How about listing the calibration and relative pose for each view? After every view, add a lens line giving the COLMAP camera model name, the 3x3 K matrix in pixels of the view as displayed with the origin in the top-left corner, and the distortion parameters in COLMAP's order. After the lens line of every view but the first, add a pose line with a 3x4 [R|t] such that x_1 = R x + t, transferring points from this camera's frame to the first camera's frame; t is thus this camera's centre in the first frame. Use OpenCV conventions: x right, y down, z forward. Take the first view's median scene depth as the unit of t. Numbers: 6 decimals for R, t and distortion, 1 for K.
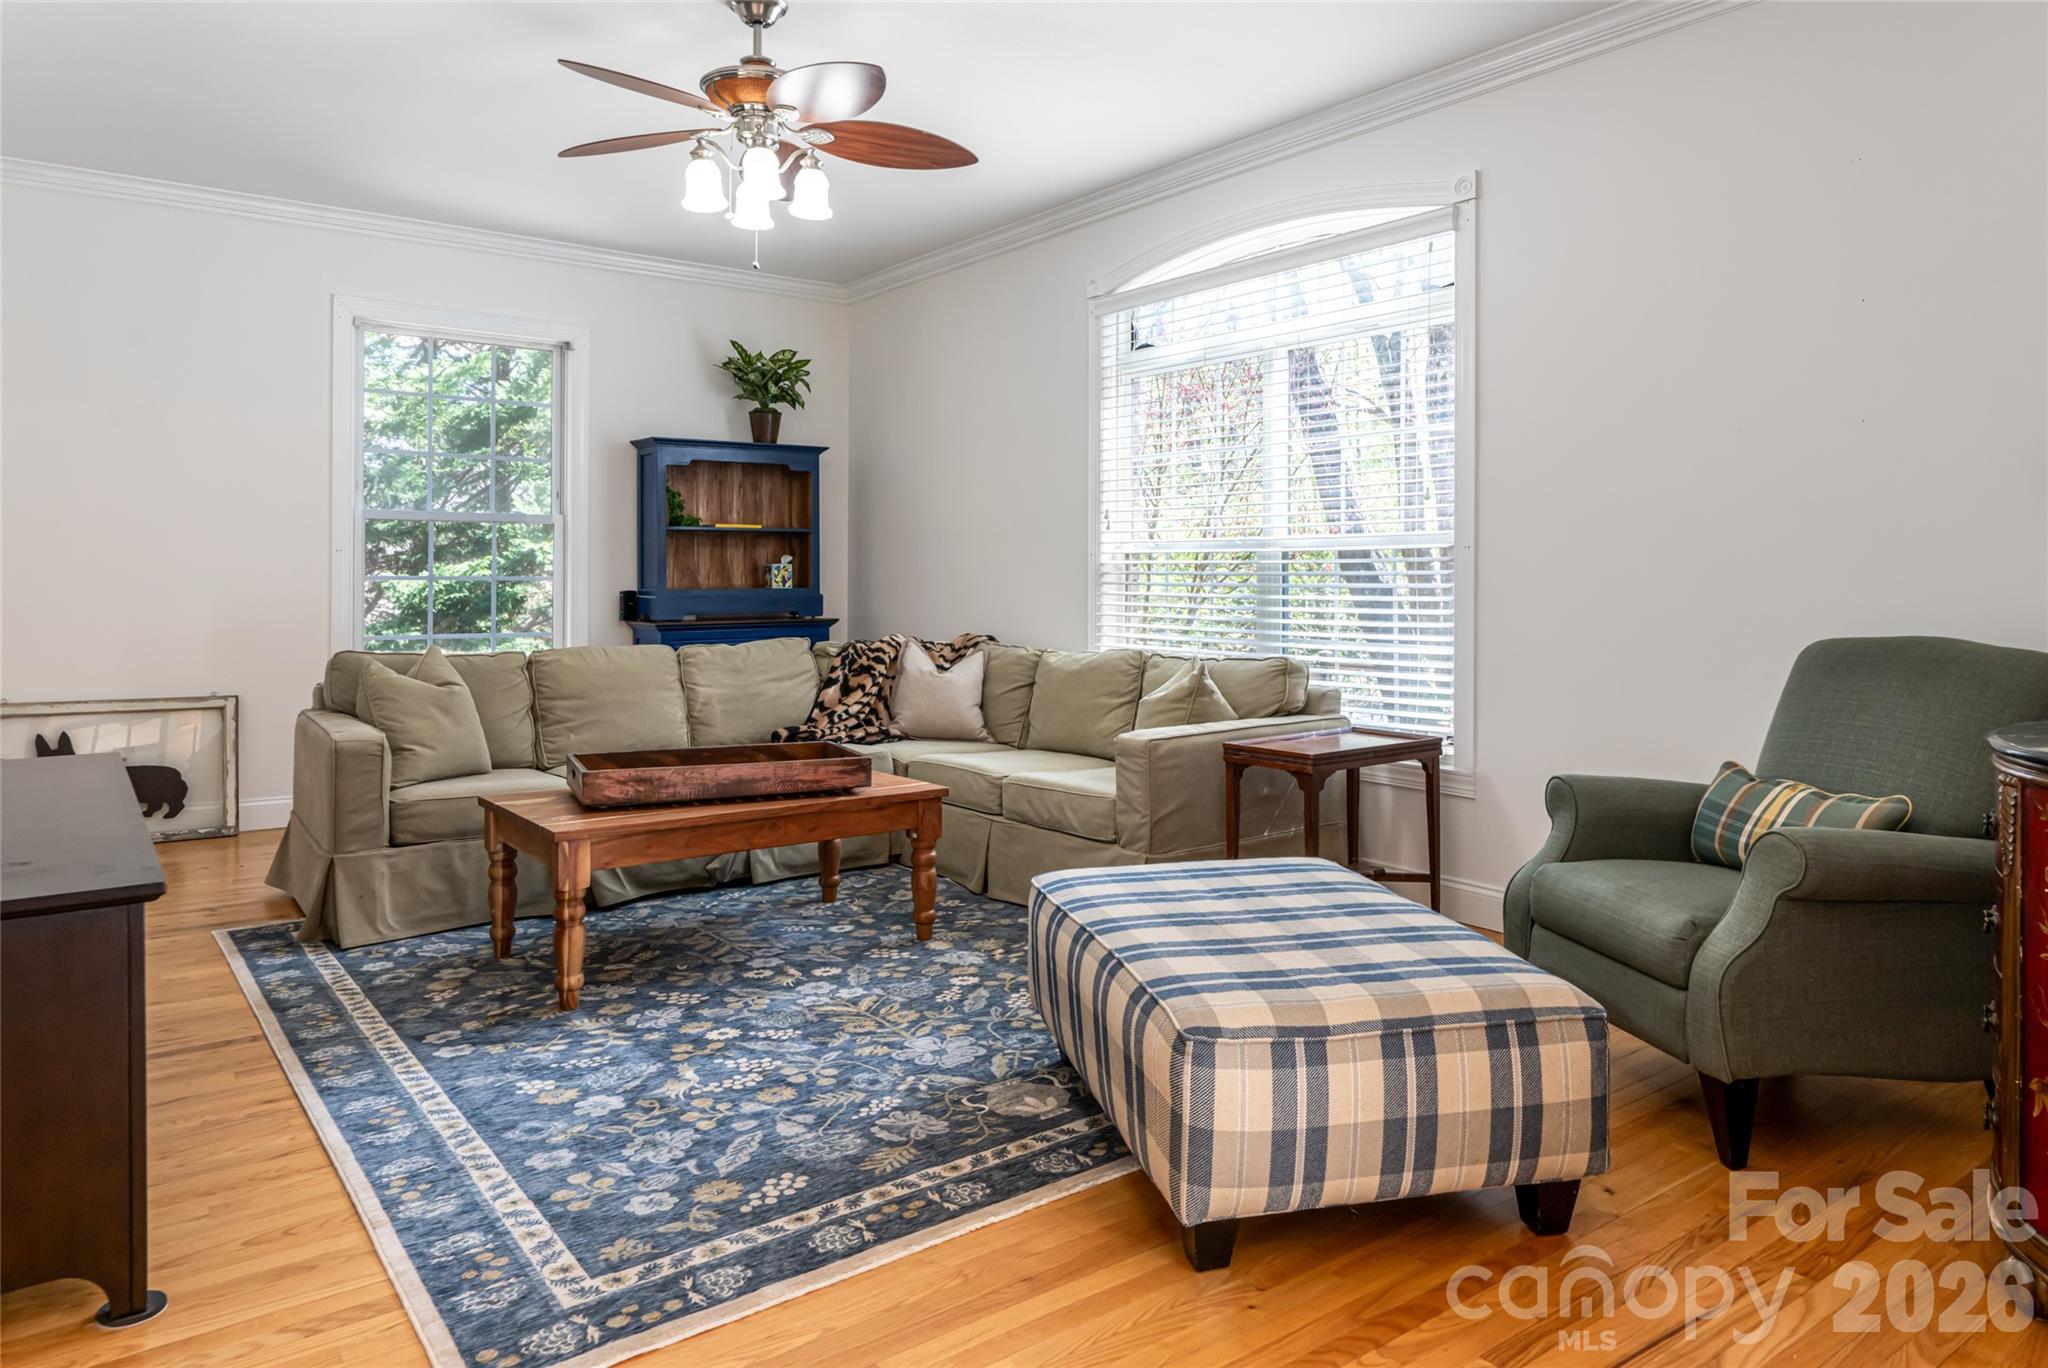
lens RADIAL K [[1279.7, 0, 1021.6], [0, 1279.7, 603.2], [0, 0, 1]] dist [0.000211, 0.000380]
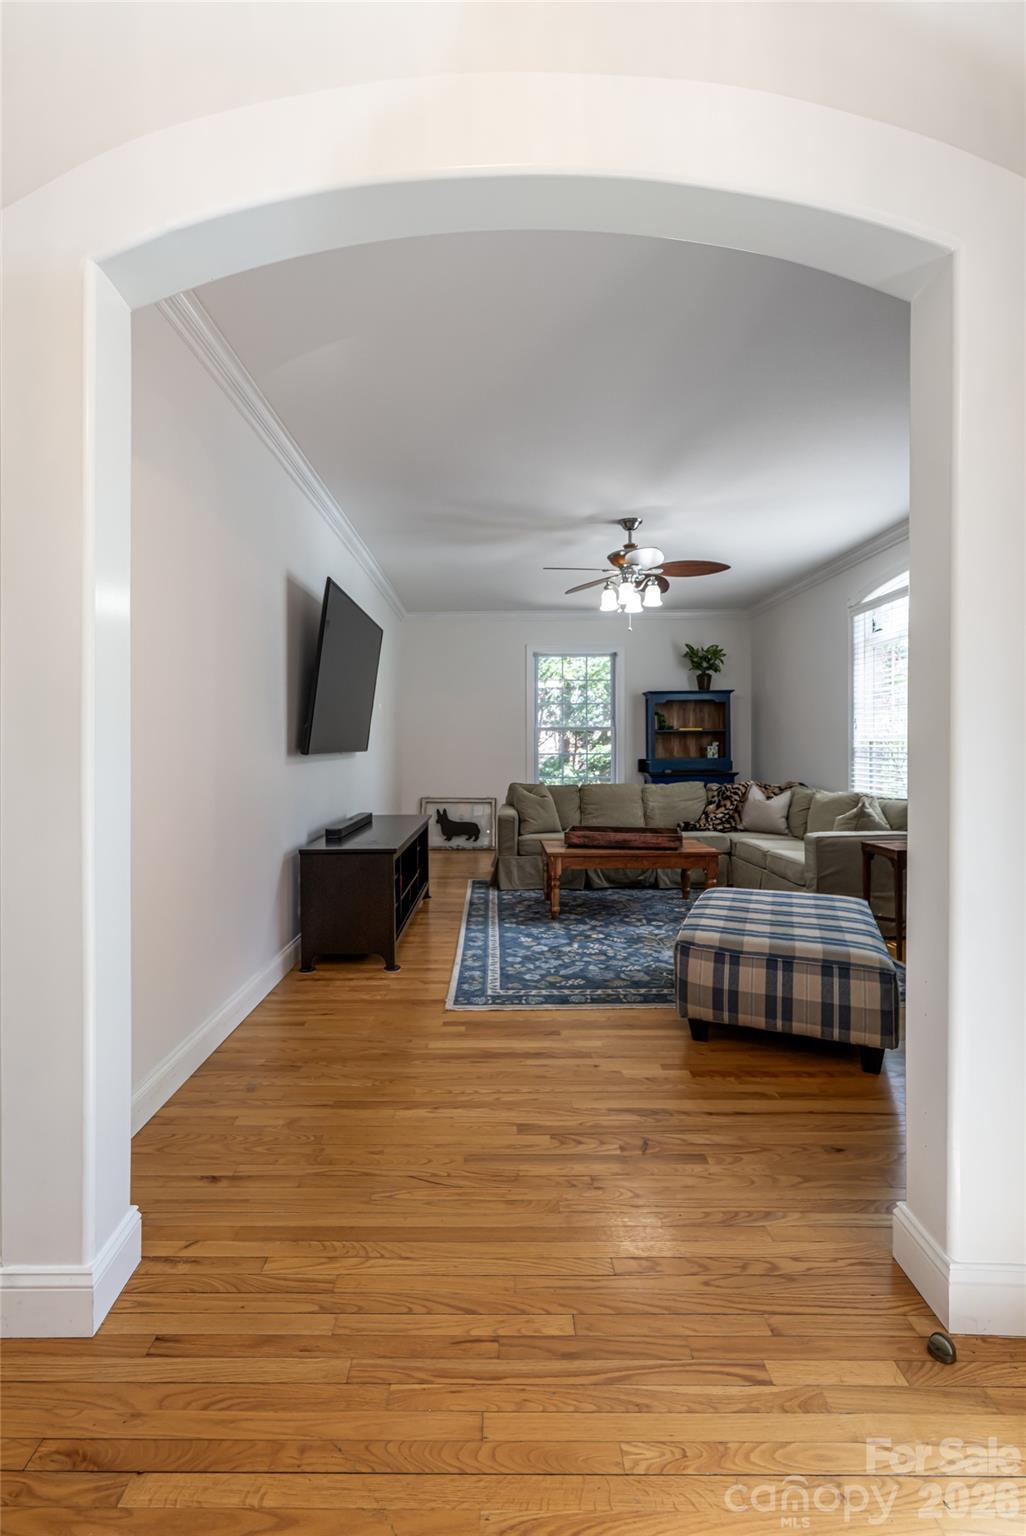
lens RADIAL K [[682.5, 0, 513.0], [0, 682.5, 768.0], [0, 0, 1]] dist [-0.000565, -0.000007]
pose [[0.795074, 0.011845, -0.606396, 0.392033], [-0.003000, 0.999874, 0.015599, -0.019055], [0.606505, -0.010583, 0.795010, -0.163505]]
